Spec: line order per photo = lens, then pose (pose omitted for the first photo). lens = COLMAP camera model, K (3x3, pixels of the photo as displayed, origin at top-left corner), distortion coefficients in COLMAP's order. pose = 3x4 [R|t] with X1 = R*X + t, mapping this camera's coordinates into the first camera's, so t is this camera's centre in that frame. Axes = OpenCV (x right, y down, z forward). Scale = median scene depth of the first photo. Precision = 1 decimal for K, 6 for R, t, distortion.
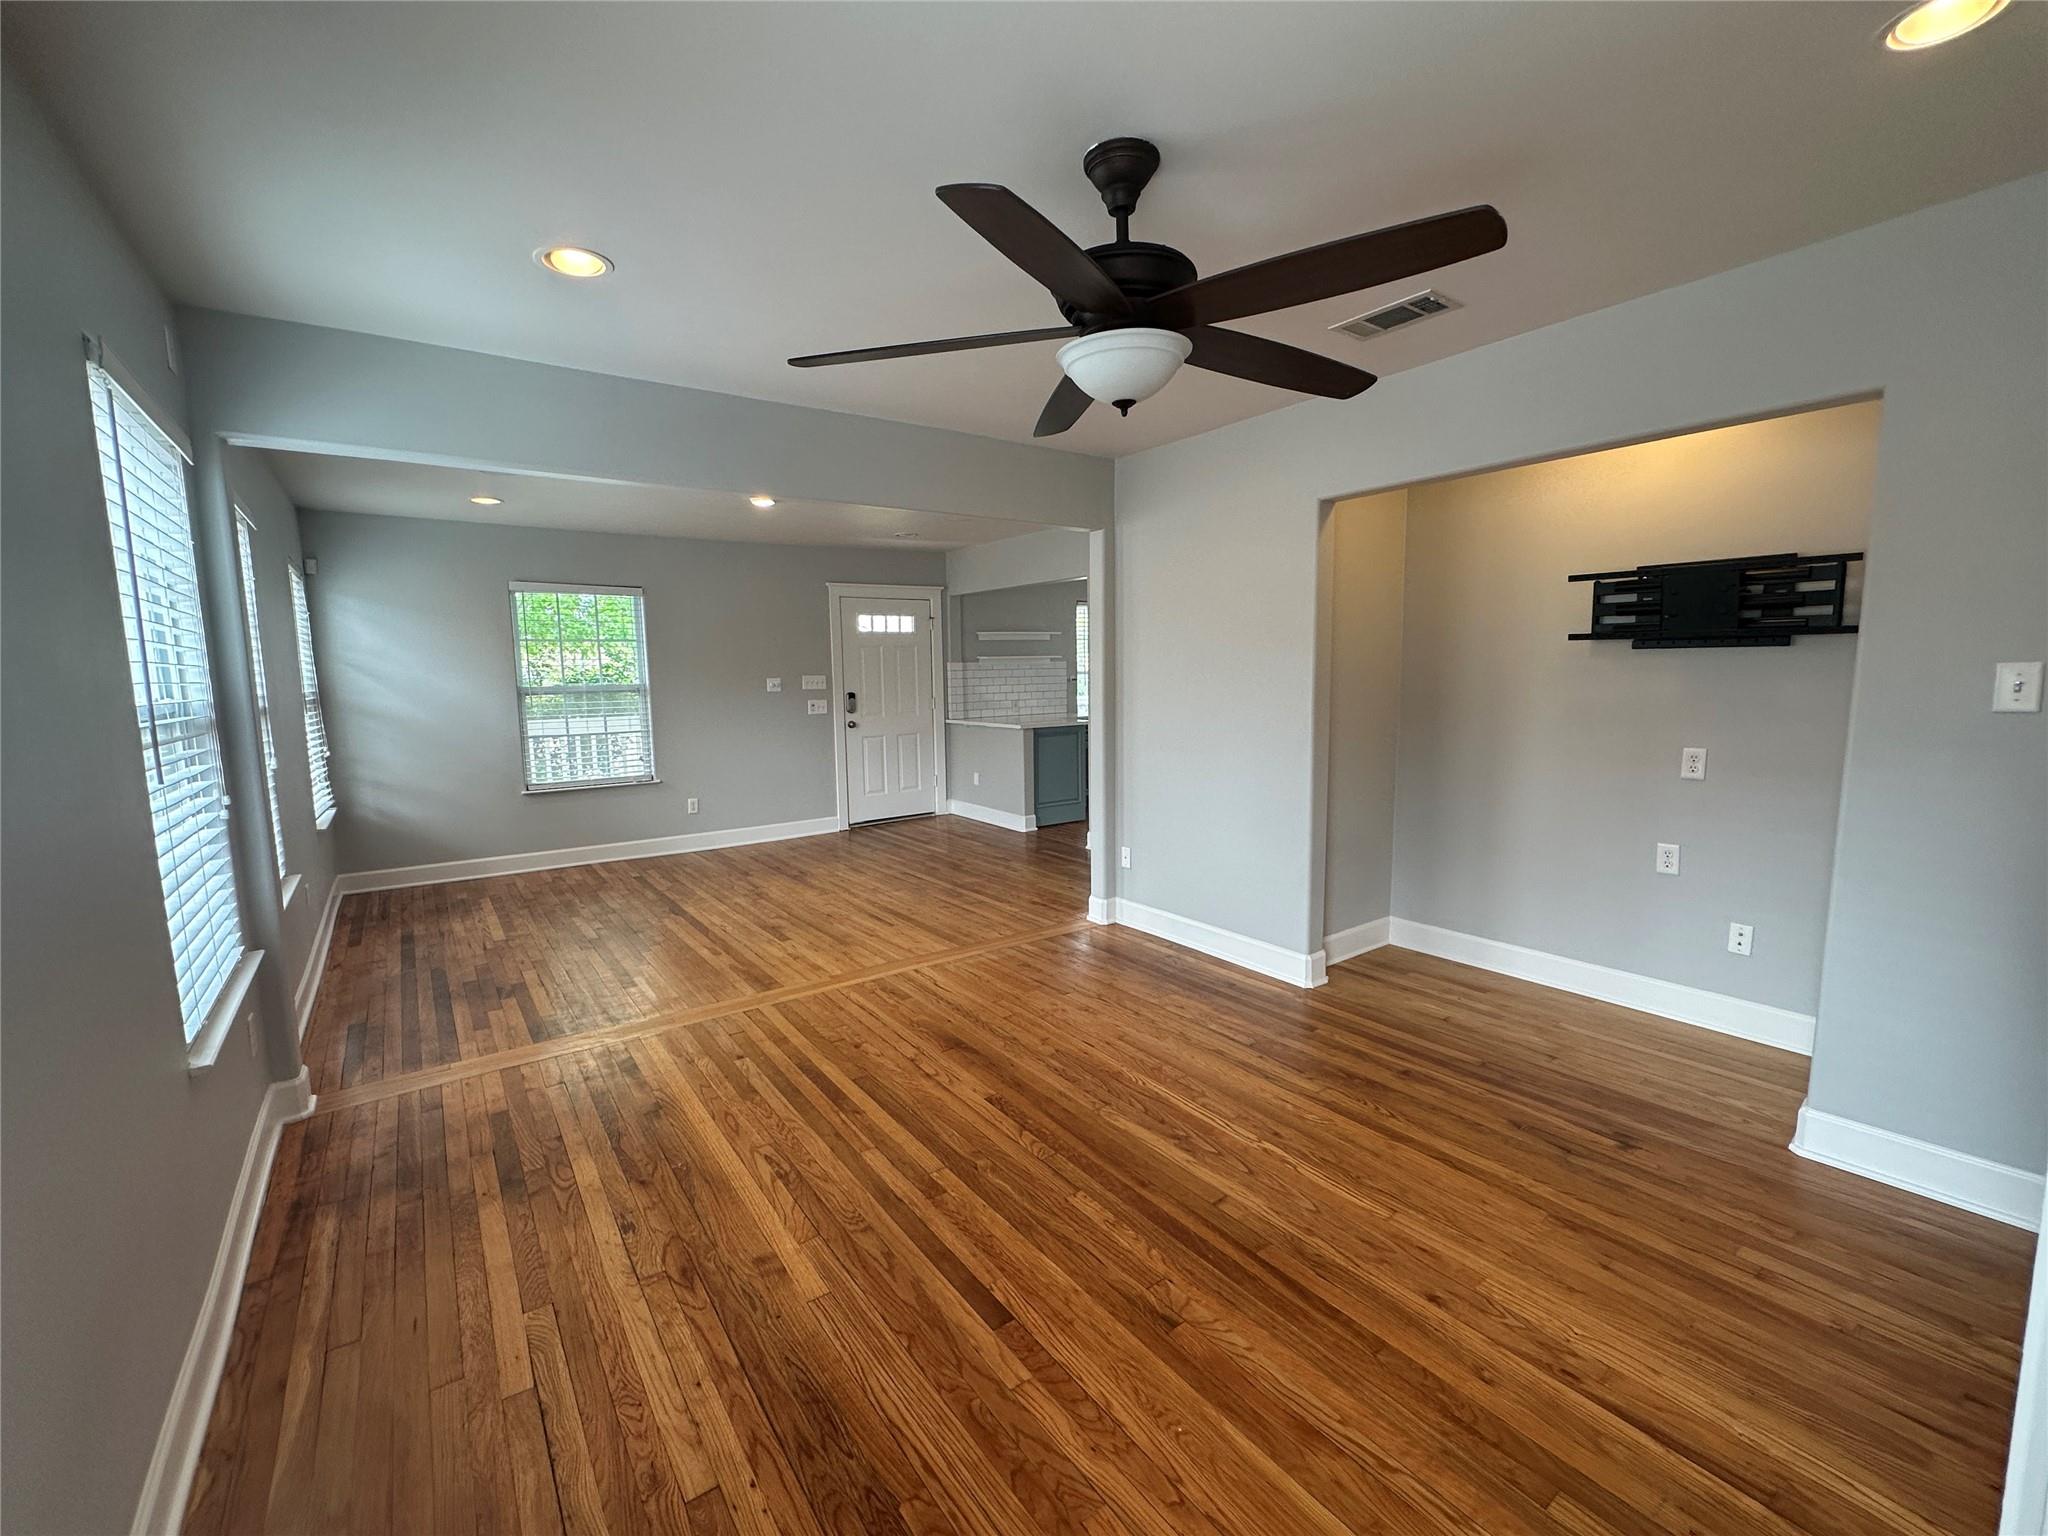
lens RADIAL K [[816.7, 0, 1024.0], [0, 816.7, 768.0], [0, 0, 1]] dist [-0.004610, -0.000331]
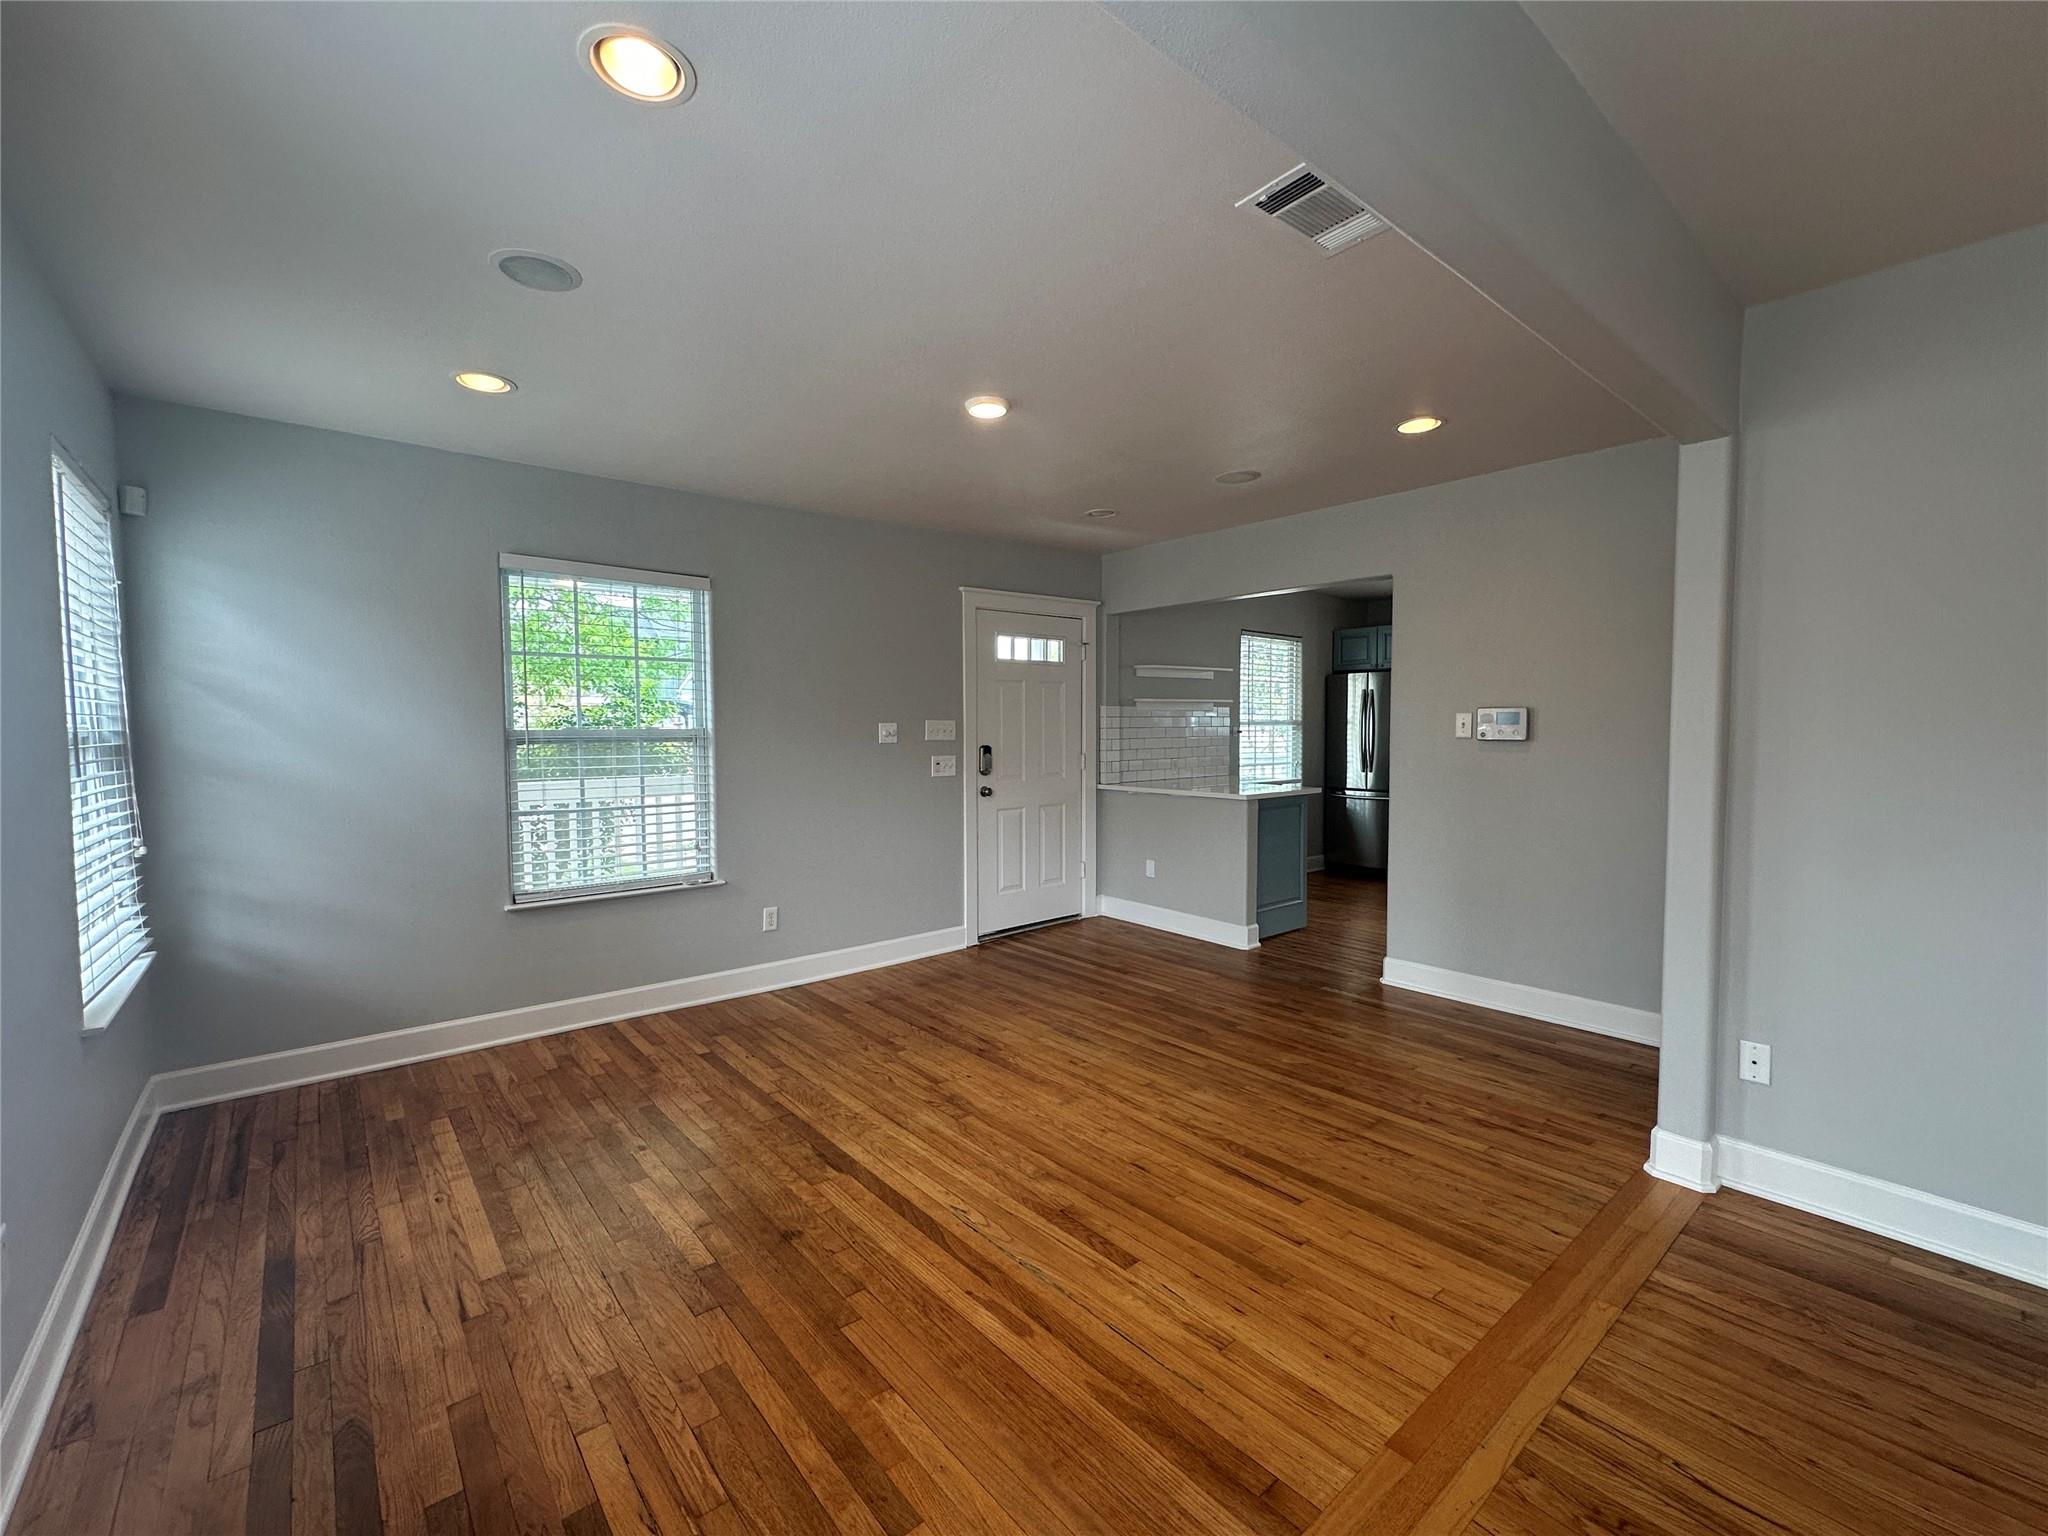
lens RADIAL K [[831.2, 0, 1027.1], [0, 831.2, 770.9], [0, 0, 1]] dist [-0.004332, 0.000463]
pose [[0.997631, 0.006594, 0.068482, -0.307481], [-0.001986, 0.997741, -0.067145, -0.032283], [-0.068770, 0.066850, 0.995390, 0.404932]]
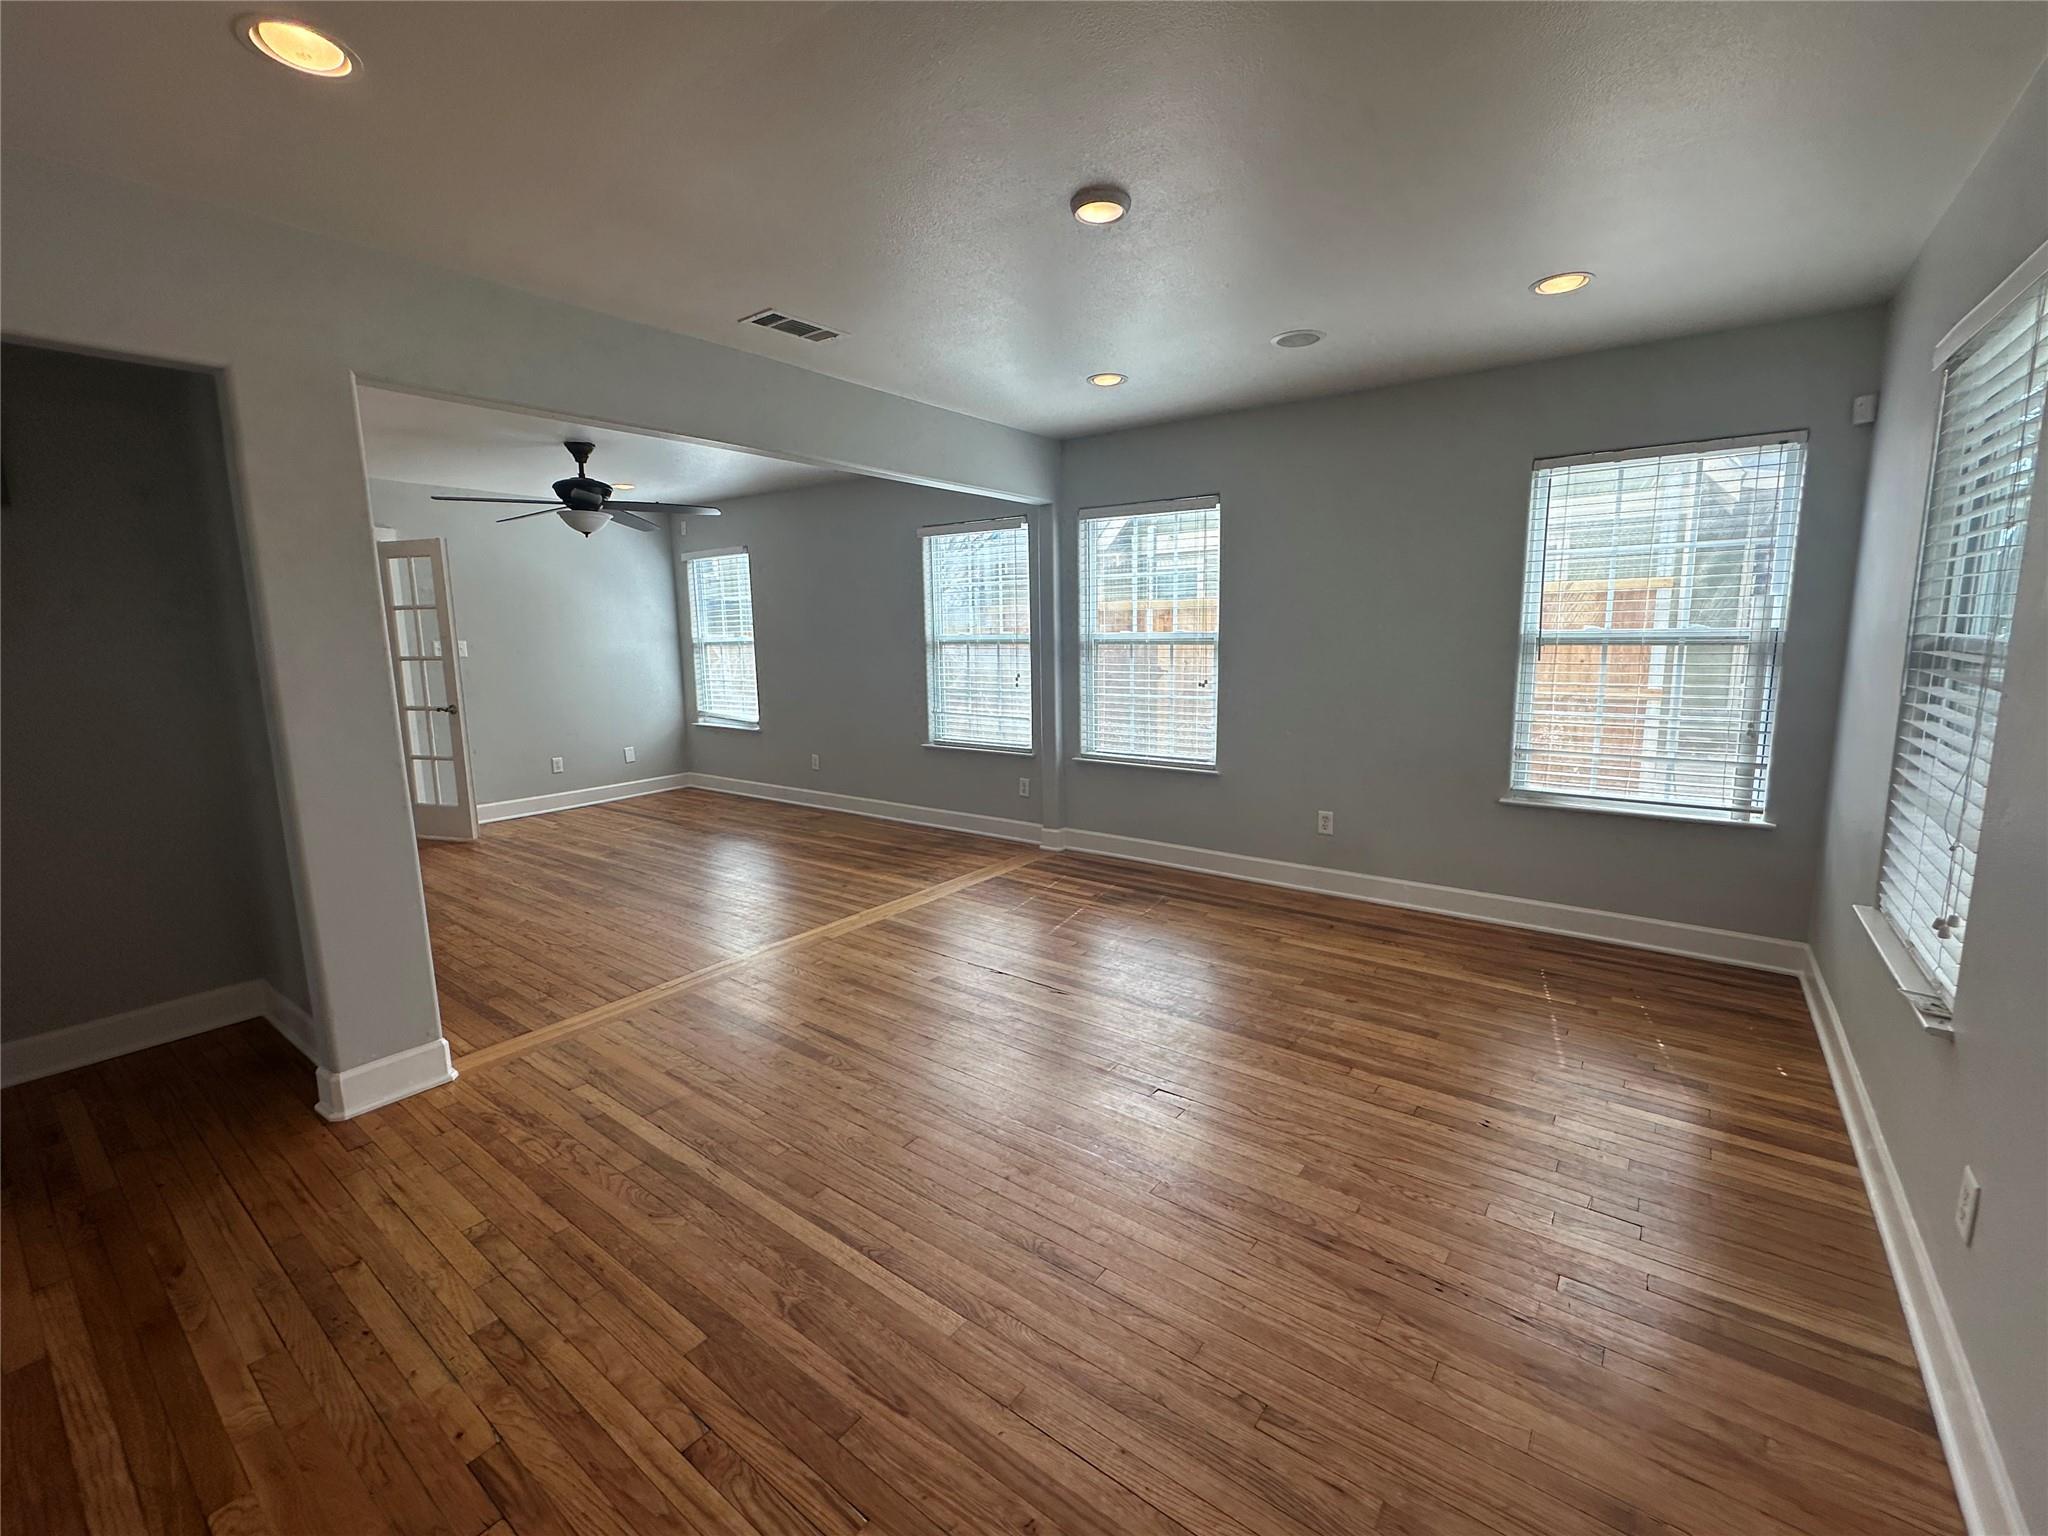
lens RADIAL K [[863.5, 0, 1040.6], [0, 863.5, 766.7], [0, 0, 1]] dist [0.000293, 0.000284]
pose [[-0.951374, 0.077277, -0.298188, -0.126380], [-0.007606, 0.961833, 0.273531, -0.162569], [0.307945, 0.262498, -0.914475, 1.368375]]
